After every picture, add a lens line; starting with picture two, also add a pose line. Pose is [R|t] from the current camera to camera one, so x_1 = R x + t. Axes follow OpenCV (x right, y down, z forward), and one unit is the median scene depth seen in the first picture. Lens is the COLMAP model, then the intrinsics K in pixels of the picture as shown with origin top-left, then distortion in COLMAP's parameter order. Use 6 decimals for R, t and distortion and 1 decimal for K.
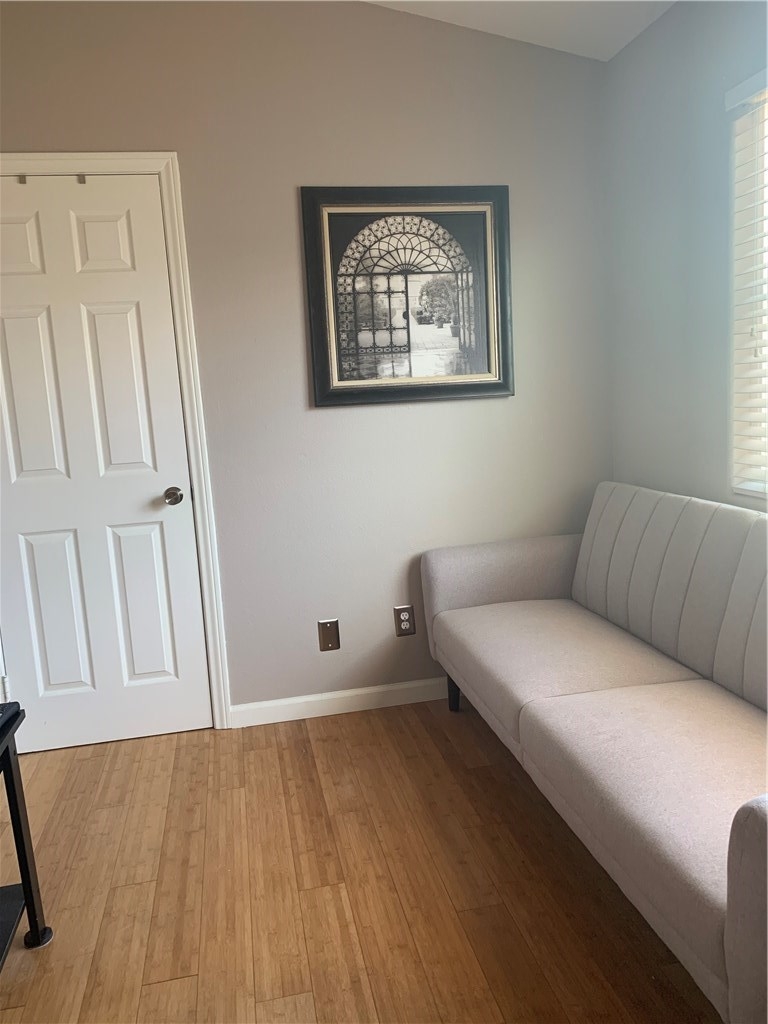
lens RADIAL K [[779.4, 0, 382.6], [0, 779.4, 508.7], [0, 0, 1]] dist [0.053937, -0.053217]
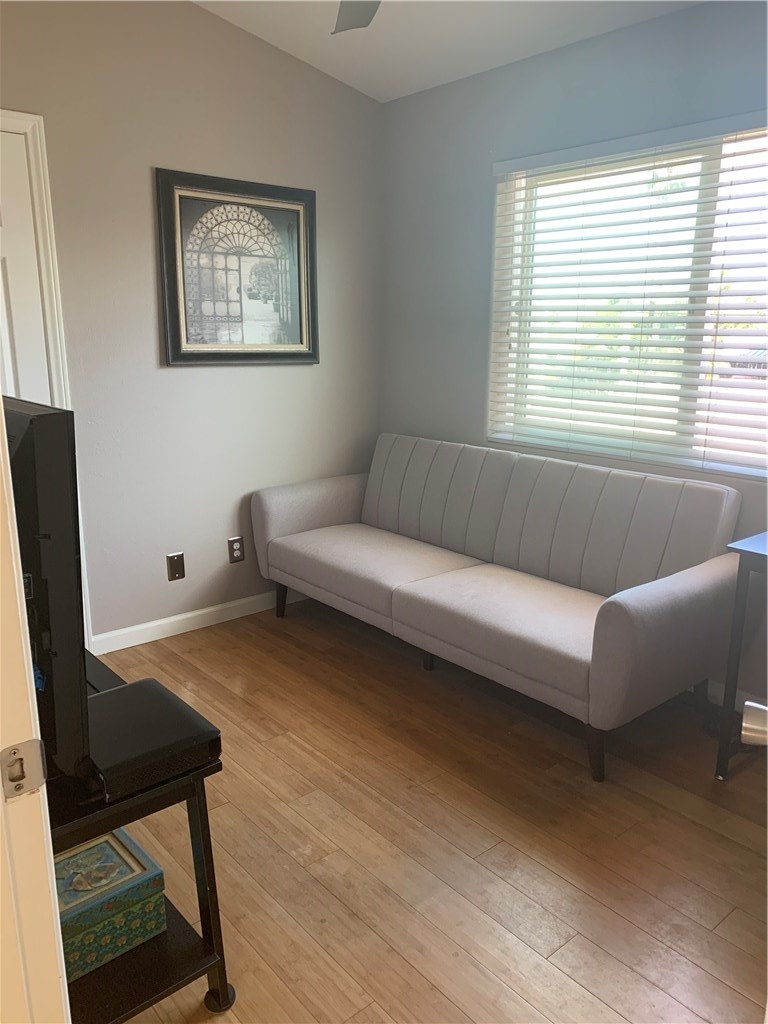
lens RADIAL K [[779.4, 0, 376.0], [0, 779.4, 516.2], [0, 0, 1]] dist [0.053937, -0.053217]
pose [[0.874435, -0.051604, 0.482391, -0.385569], [0.016522, 0.996918, 0.076697, 0.004778], [-0.484862, -0.059097, 0.872592, -0.156149]]
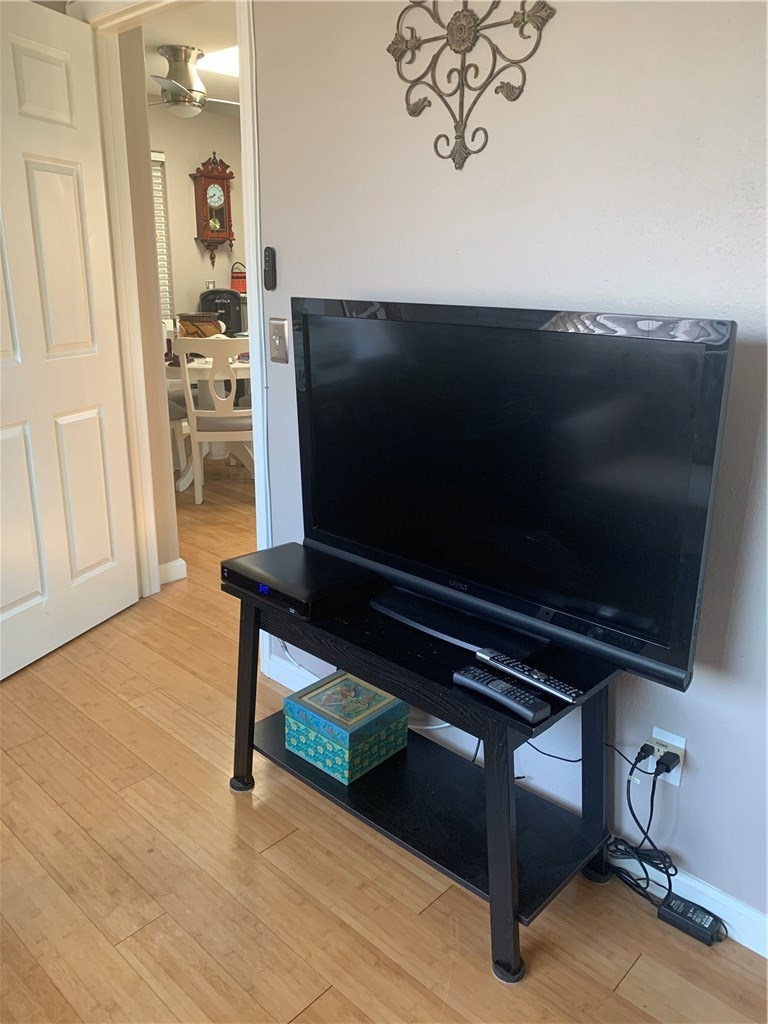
lens RADIAL K [[779.4, 0, 384.5], [0, 779.4, 503.7], [0, 0, 1]] dist [0.053937, -0.053217]
pose [[-0.810601, 0.223303, -0.541352, 0.001508], [-0.050382, 0.894420, 0.444381, -0.158646], [0.583428, 0.387490, -0.713767, 0.869625]]
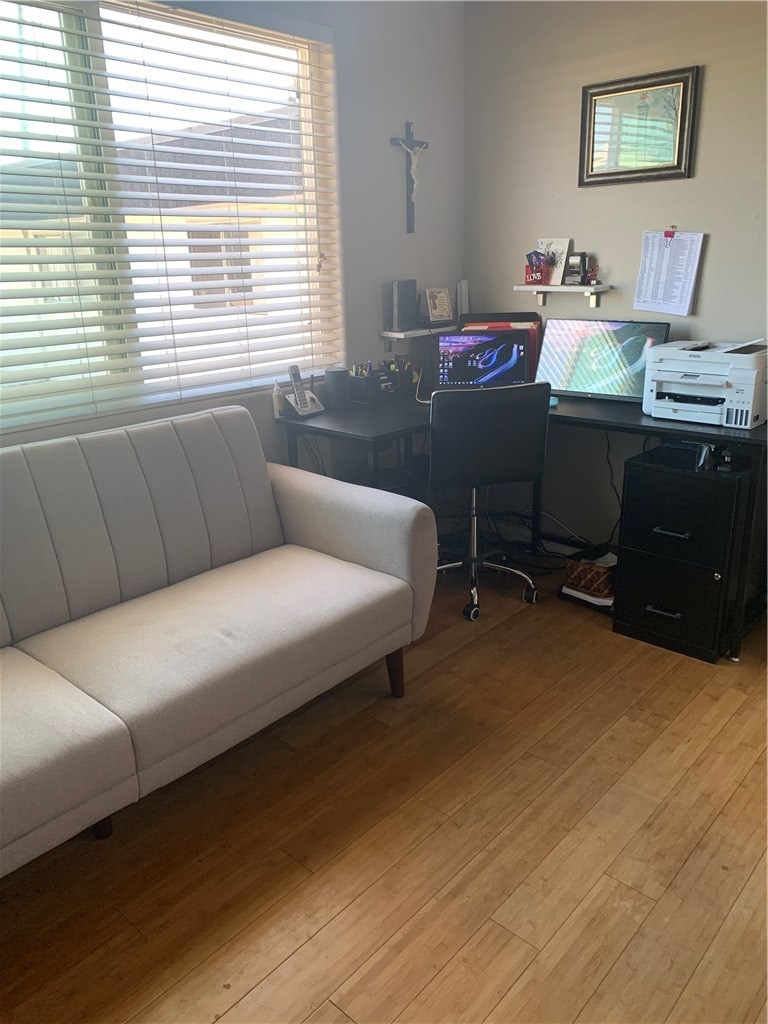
lens RADIAL K [[779.4, 0, 388.2], [0, 779.4, 515.2], [0, 0, 1]] dist [0.053937, -0.053217]
pose [[-0.597852, -0.175595, 0.782138, -0.396096], [0.188638, 0.917493, 0.350175, -0.116677], [-0.779095, 0.356893, -0.515401, 0.824016]]
